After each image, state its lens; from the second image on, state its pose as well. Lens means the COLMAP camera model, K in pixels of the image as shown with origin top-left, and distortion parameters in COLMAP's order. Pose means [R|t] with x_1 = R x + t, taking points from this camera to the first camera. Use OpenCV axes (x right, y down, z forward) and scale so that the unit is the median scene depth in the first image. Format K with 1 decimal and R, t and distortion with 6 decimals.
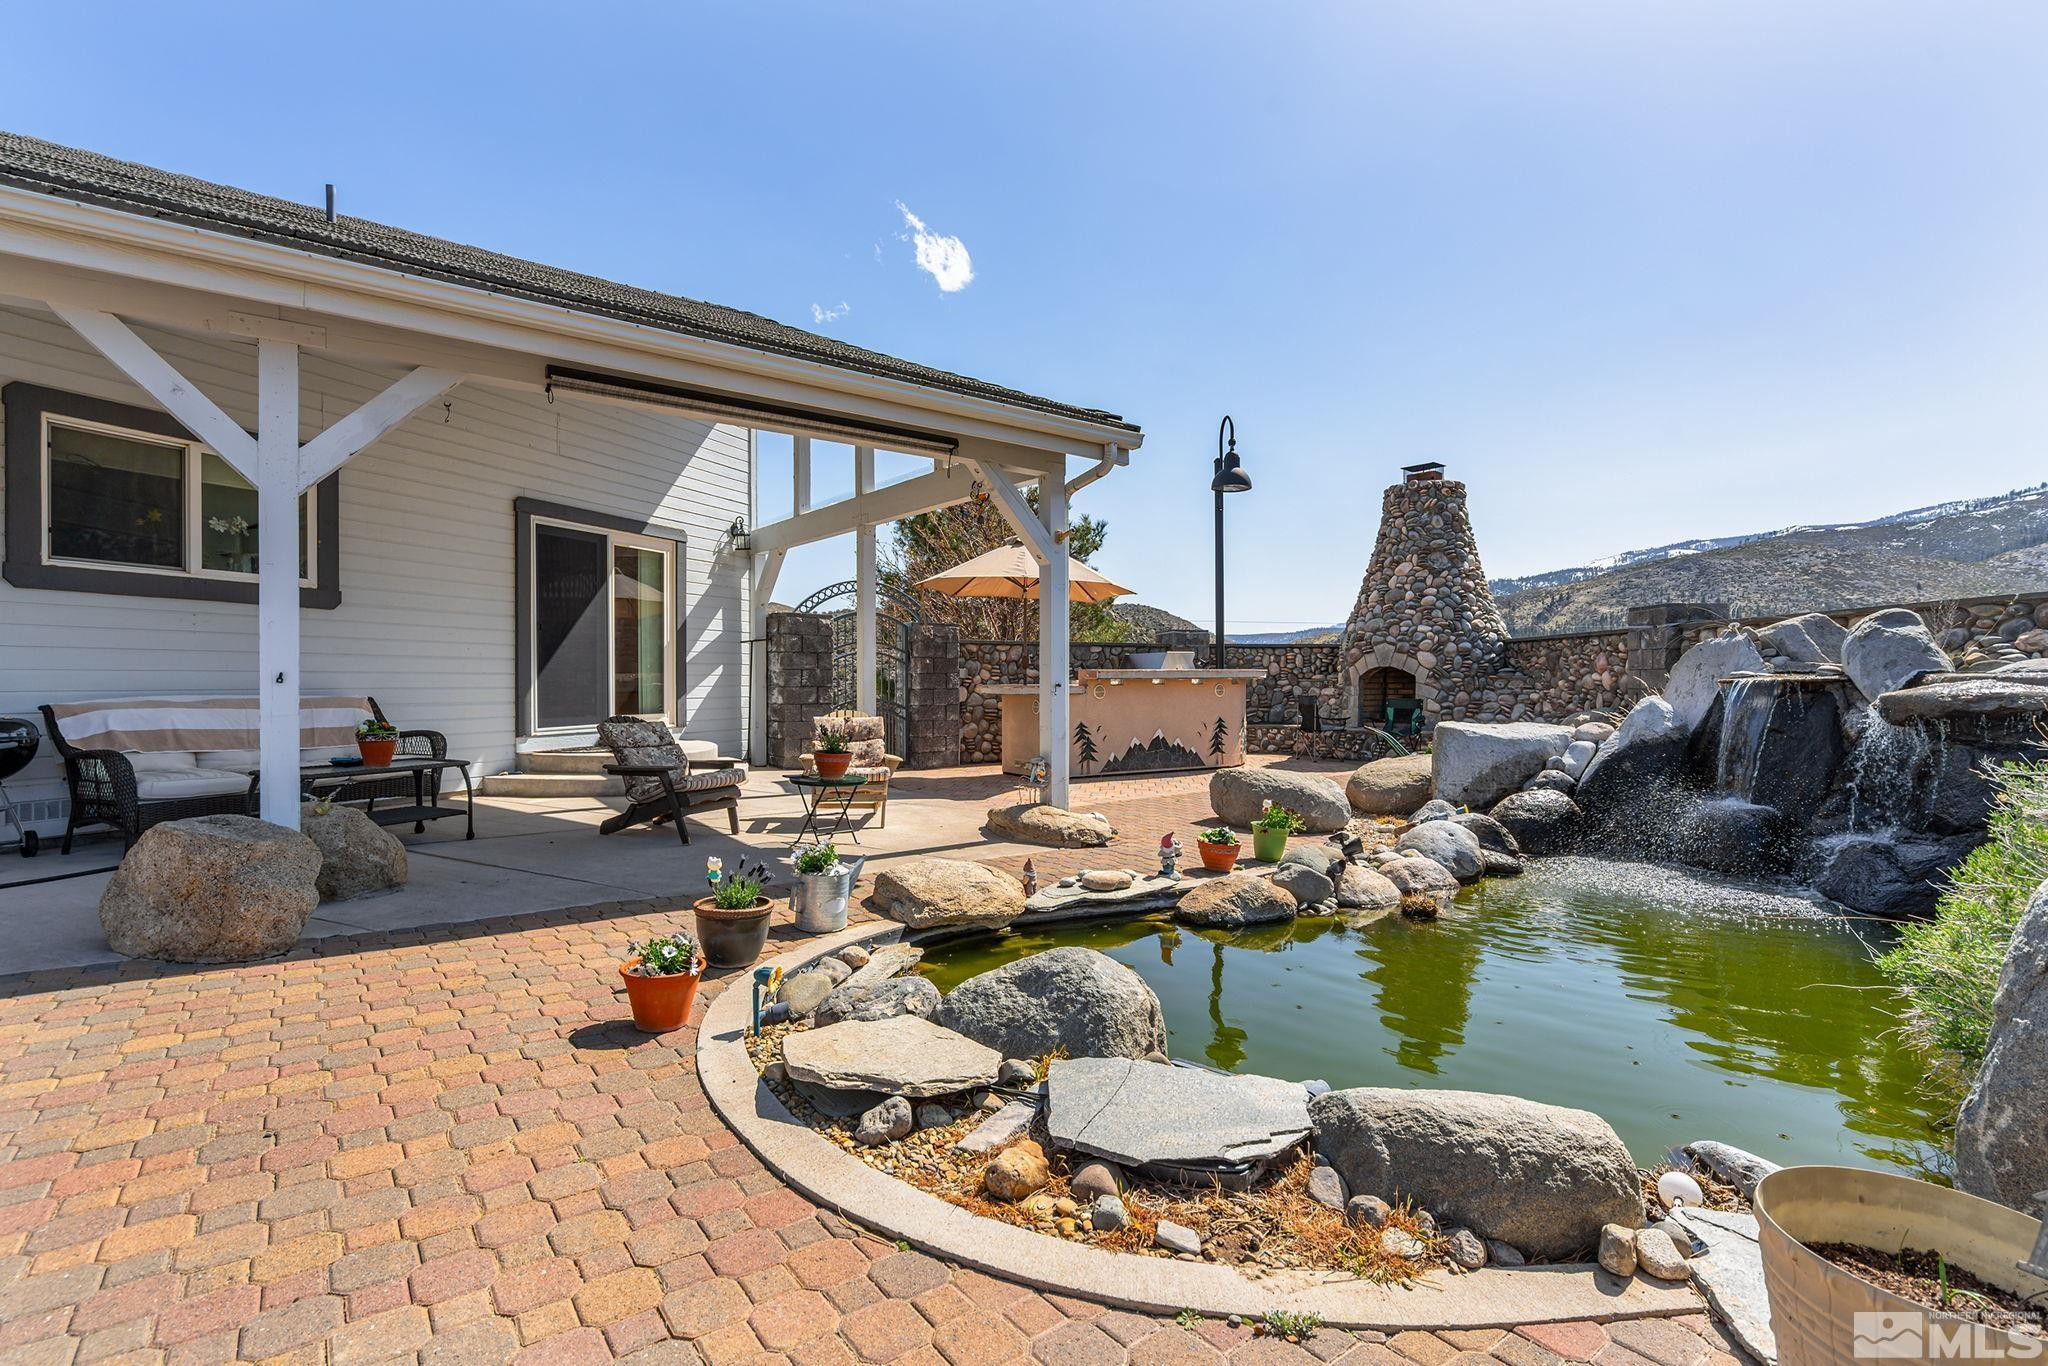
lens RADIAL K [[935.8, 0, 1025.2], [0, 935.8, 684.5], [0, 0, 1]] dist [0.000351, 0.001447]
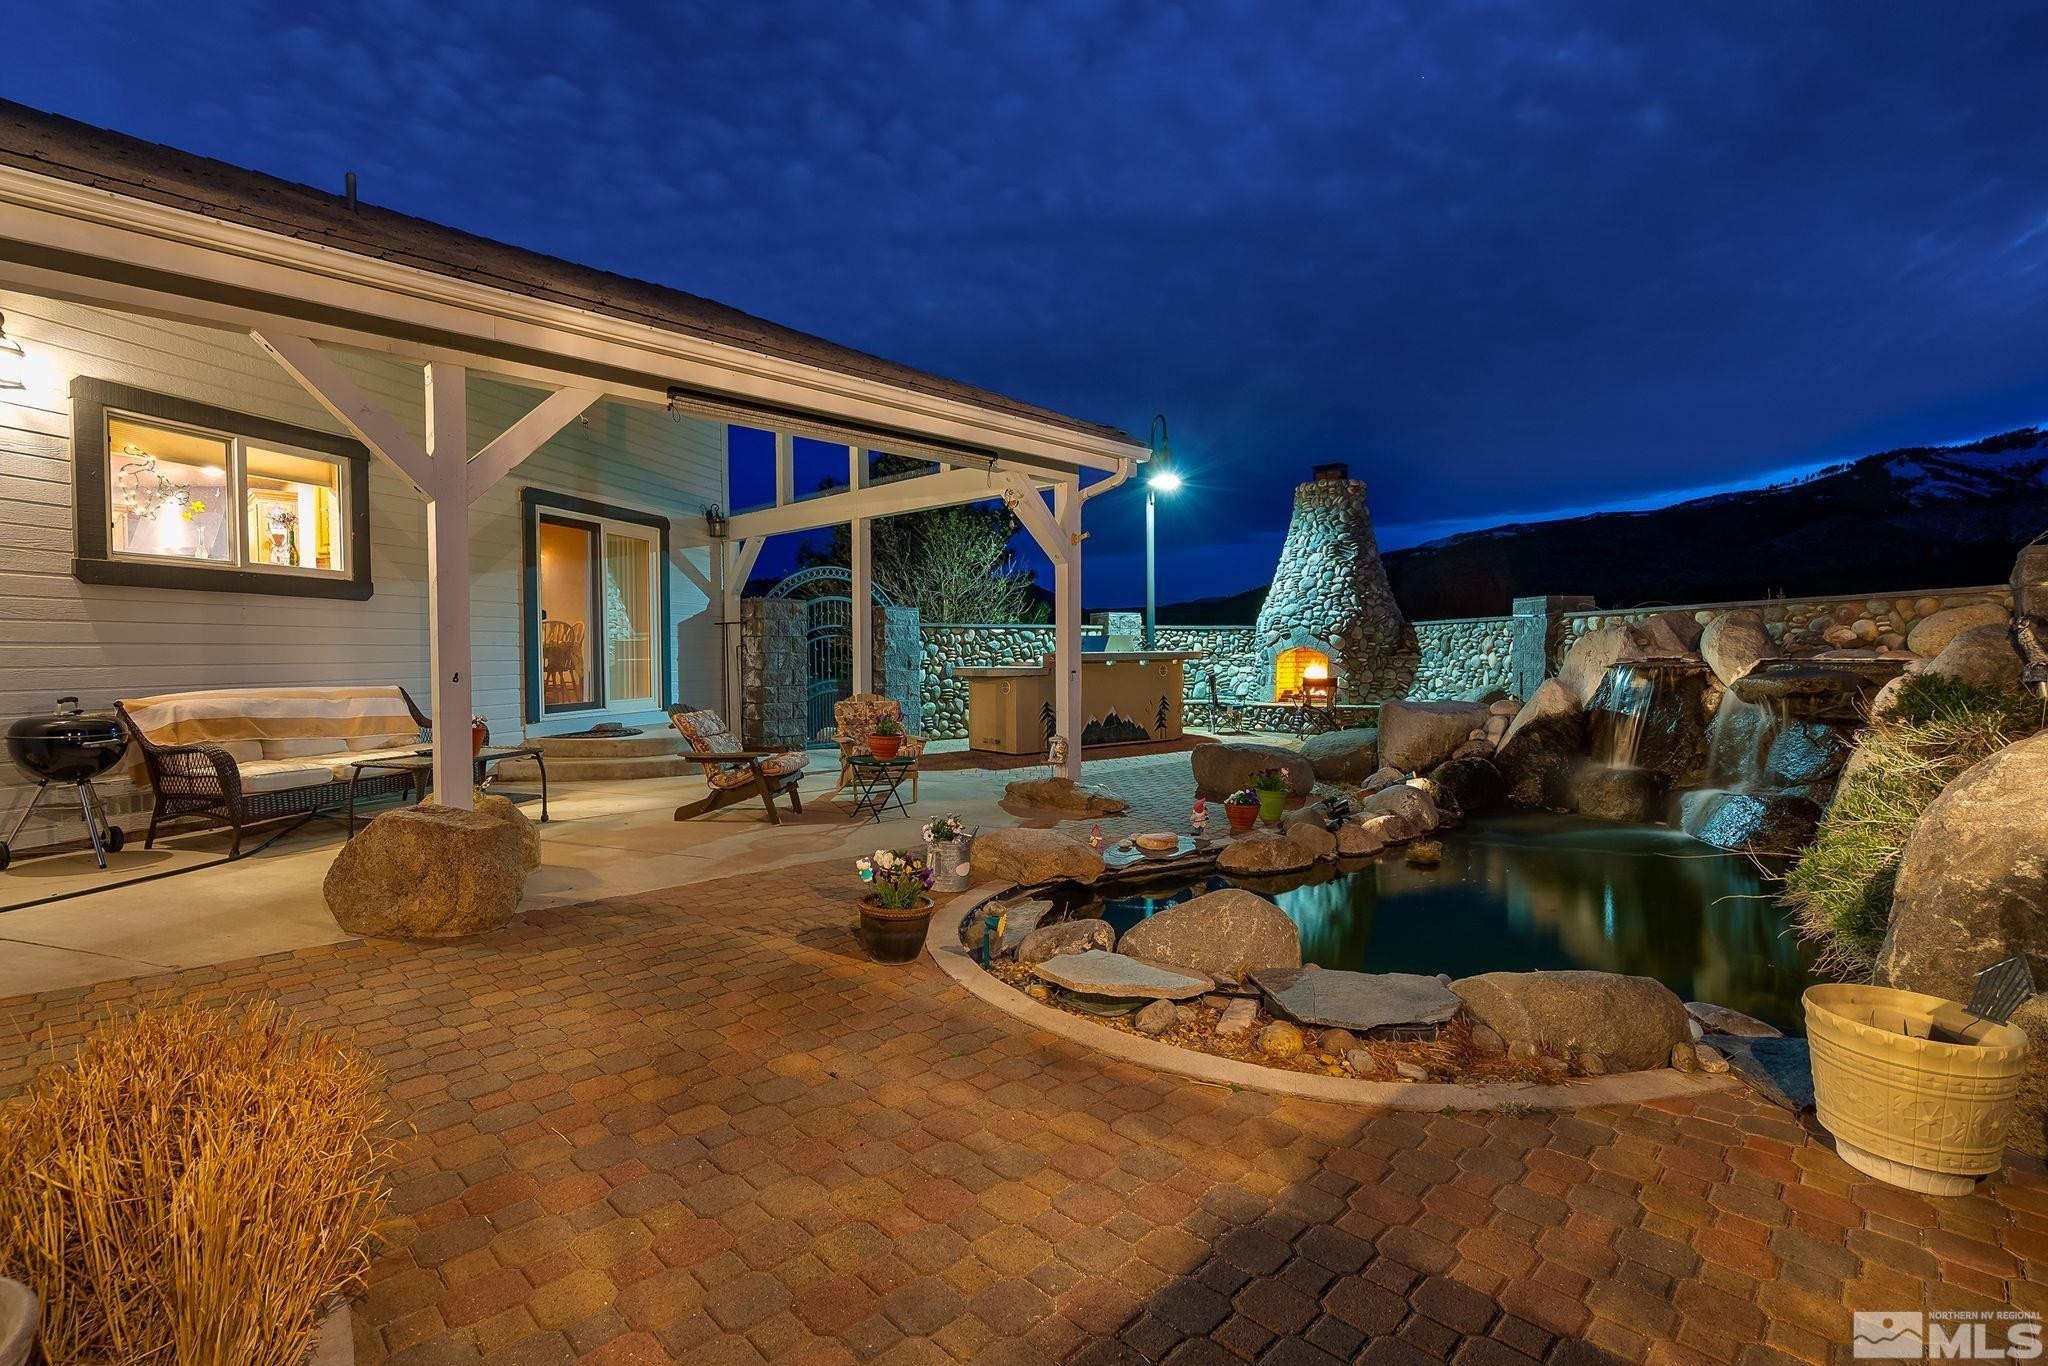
lens RADIAL K [[935.8, 0, 1022.9], [0, 935.8, 677.7], [0, 0, 1]] dist [0.000351, 0.001447]
pose [[0.990152, -0.006266, 0.139853, -0.184745], [0.003135, 0.999740, 0.022598, -0.018202], [-0.139958, -0.021937, 0.989914, -0.102152]]
